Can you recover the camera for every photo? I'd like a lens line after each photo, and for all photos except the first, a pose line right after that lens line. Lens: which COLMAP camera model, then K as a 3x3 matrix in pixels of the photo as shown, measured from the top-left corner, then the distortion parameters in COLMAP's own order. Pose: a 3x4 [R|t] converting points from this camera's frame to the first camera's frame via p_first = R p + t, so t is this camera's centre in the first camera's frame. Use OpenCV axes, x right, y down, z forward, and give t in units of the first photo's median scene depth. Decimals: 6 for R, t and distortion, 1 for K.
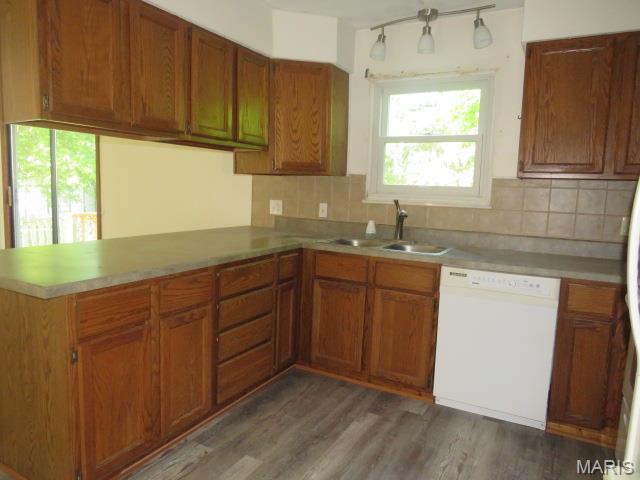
lens RADIAL K [[456.9, 0, 320.4], [0, 456.9, 240.1], [0, 0, 1]] dist [-0.009344, -0.002821]
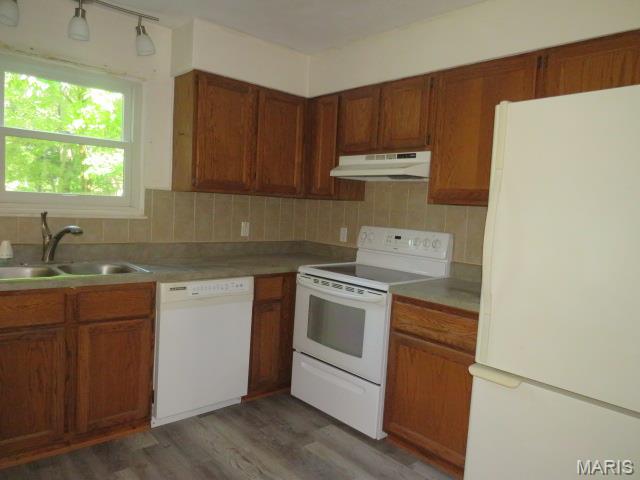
lens RADIAL K [[456.9, 0, 320.3], [0, 456.9, 240.2], [0, 0, 1]] dist [-0.009344, -0.002821]
pose [[0.345233, -0.085232, 0.934639, -0.466720], [0.062941, 0.995728, 0.067554, -0.070854], [-0.936404, 0.035505, 0.349122, 0.317253]]
